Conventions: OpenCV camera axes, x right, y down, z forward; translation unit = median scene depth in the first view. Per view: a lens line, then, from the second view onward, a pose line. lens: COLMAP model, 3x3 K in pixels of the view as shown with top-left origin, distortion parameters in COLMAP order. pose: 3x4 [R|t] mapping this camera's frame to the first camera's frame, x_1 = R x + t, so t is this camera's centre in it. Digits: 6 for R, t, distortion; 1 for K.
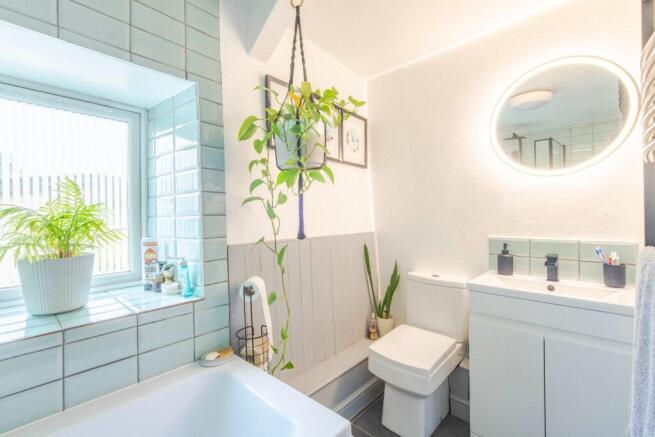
lens RADIAL K [[290.6, 0, 327.5], [0, 290.6, 215.4], [0, 0, 1]] dist [0.000032, 0.000024]
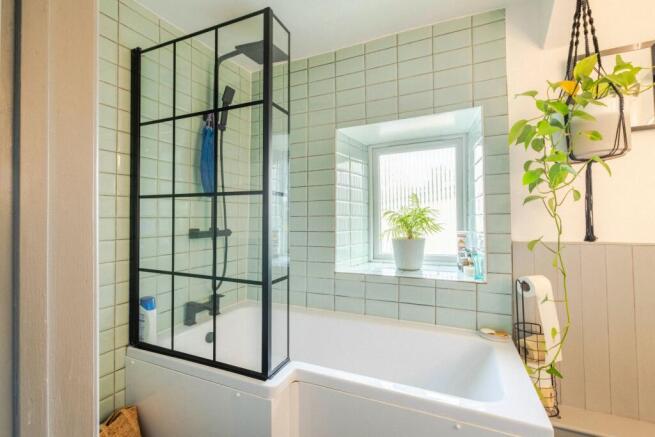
lens RADIAL K [[290.6, 0, 327.5], [0, 290.6, 215.4], [0, 0, 1]] dist [0.000032, 0.000024]
pose [[0.306367, -0.001084, -0.951913, 0.499298], [0.009241, 0.999956, 0.001835, -0.004039], [0.951869, -0.009358, 0.306364, 0.001496]]
